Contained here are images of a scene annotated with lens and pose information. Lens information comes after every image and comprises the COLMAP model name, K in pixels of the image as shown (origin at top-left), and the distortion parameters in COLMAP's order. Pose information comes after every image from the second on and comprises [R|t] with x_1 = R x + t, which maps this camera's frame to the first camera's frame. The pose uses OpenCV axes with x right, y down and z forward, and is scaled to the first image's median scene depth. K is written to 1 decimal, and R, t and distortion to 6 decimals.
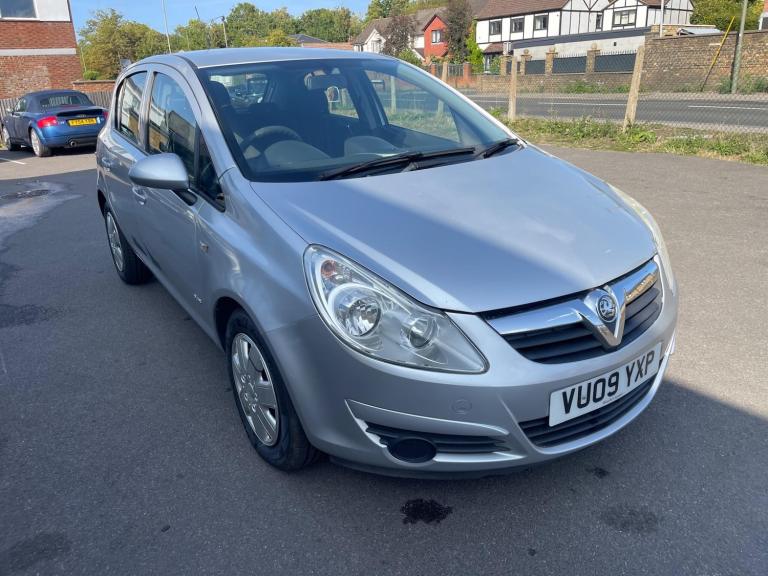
lens RADIAL K [[572.5, 0, 384.0], [0, 572.5, 288.0], [0, 0, 1]] dist [0.097197, -0.127849]
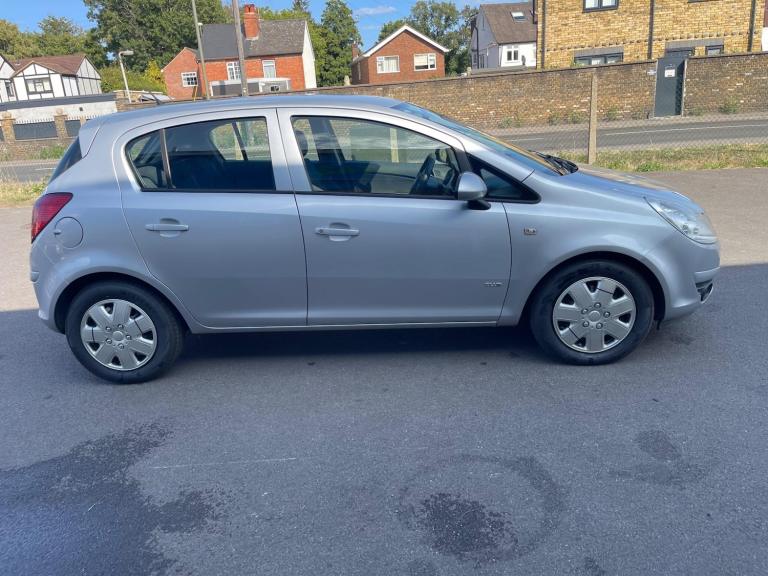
lens RADIAL K [[574.2, 0, 381.1], [0, 574.2, 280.1], [0, 0, 1]] dist [0.097434, -0.132710]
pose [[0.602929, -0.231056, 0.763604, -0.067693], [0.317695, 0.947515, 0.035859, -0.005332], [-0.731811, 0.220973, 0.644689, 0.018036]]
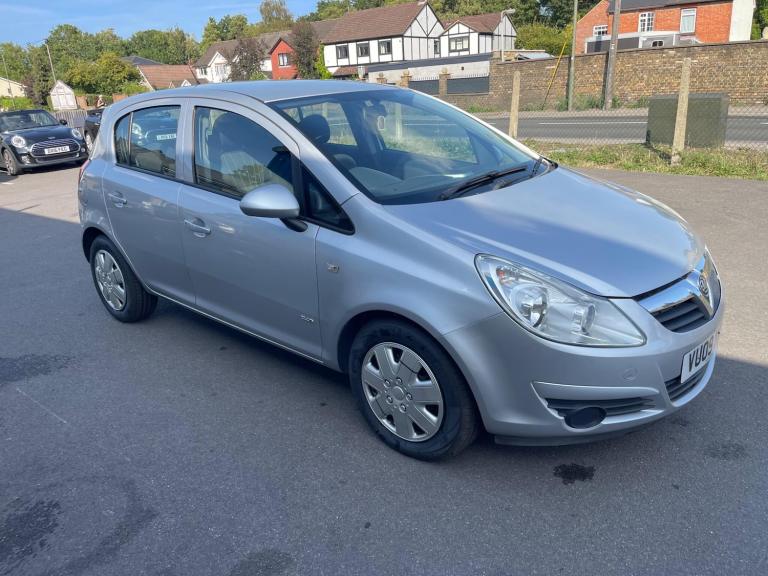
lens RADIAL K [[575.6, 0, 381.4], [0, 575.6, 286.5], [0, 0, 1]] dist [0.087405, -0.116442]
pose [[0.968736, -0.090656, 0.230936, -0.020585], [0.099069, 0.994765, -0.025073, -0.000030], [-0.227454, 0.047168, 0.972646, -0.003048]]
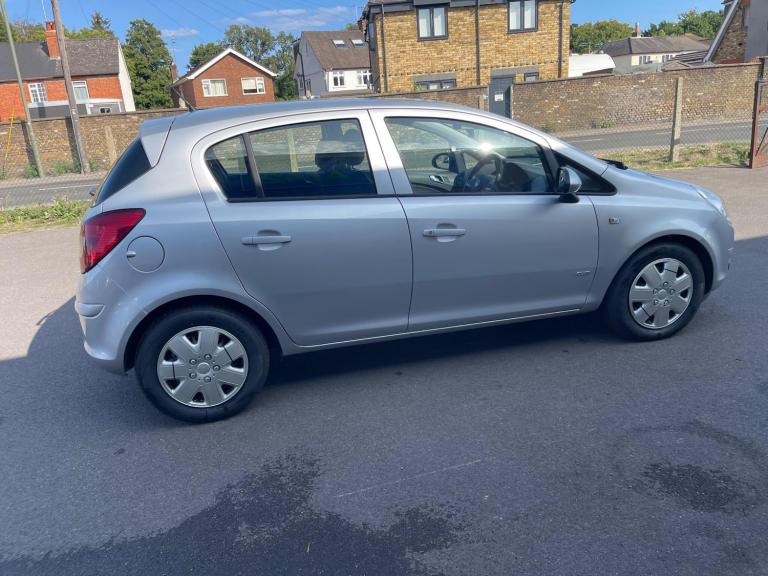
lens RADIAL K [[575.6, 0, 381.4], [0, 575.6, 286.5], [0, 0, 1]] dist [0.087405, -0.116442]
pose [[0.340375, -0.250306, 0.906362, -0.080699], [0.383952, 0.916894, 0.109025, -0.013101], [-0.858327, 0.310890, 0.408194, 0.041420]]
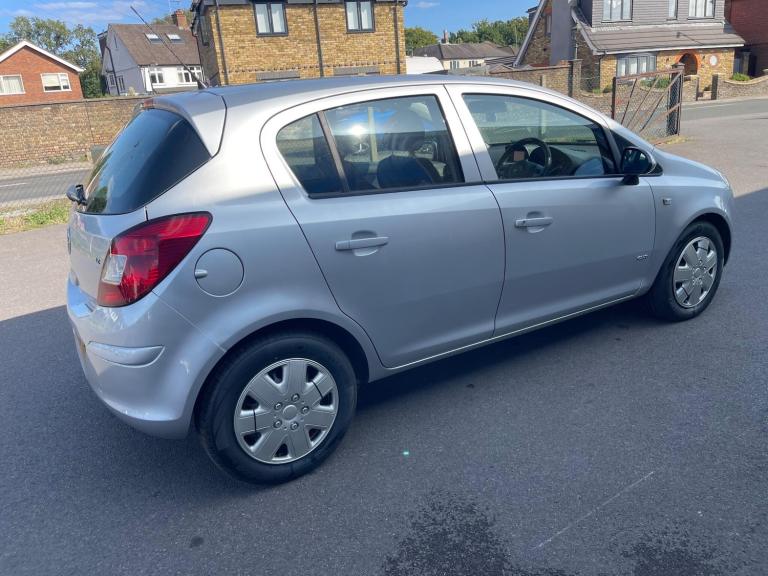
lens RADIAL K [[575.6, 0, 381.4], [0, 575.6, 286.5], [0, 0, 1]] dist [0.087405, -0.116442]
pose [[0.051345, -0.265530, 0.962734, -0.076912], [0.416696, 0.881778, 0.220978, -0.021461], [-0.907595, 0.389822, 0.155920, 0.064597]]
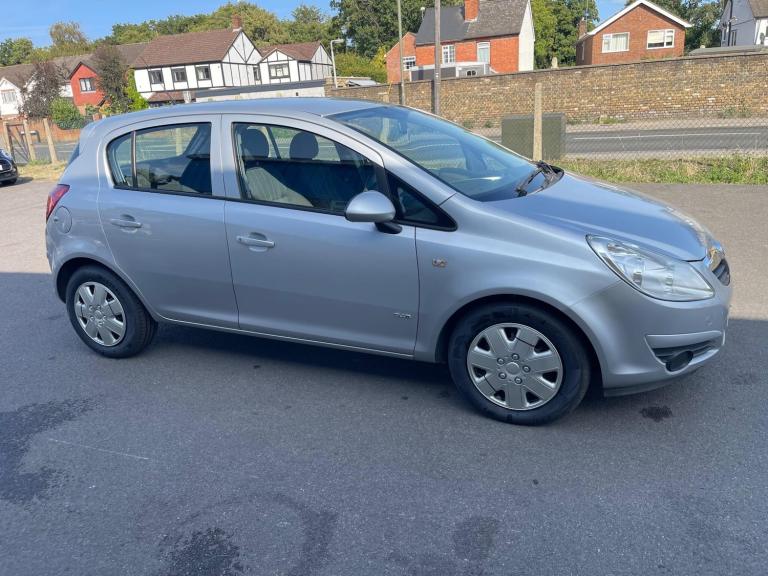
lens RADIAL K [[575.6, 0, 381.4], [0, 575.6, 286.5], [0, 0, 1]] dist [0.087405, -0.116442]
pose [[0.849571, -0.169979, 0.499336, -0.043589], [0.207980, 0.977908, -0.020969, -0.001041], [-0.484741, 0.121666, 0.866154, 0.001927]]
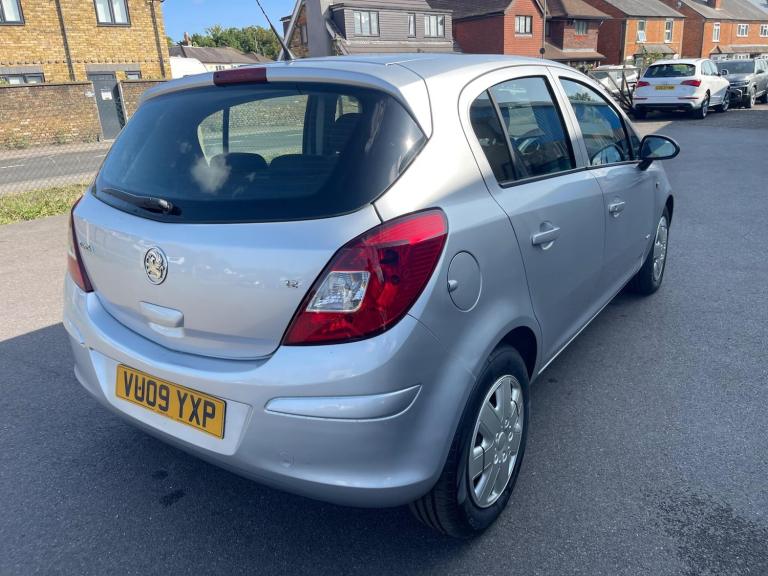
lens RADIAL K [[574.2, 0, 381.1], [0, 574.2, 280.1], [0, 0, 1]] dist [0.097434, -0.132710]
pose [[-0.360298, -0.229151, 0.904254, -0.066016], [0.389420, 0.843905, 0.369021, -0.031465], [-0.847666, 0.485092, -0.214821, 0.090665]]
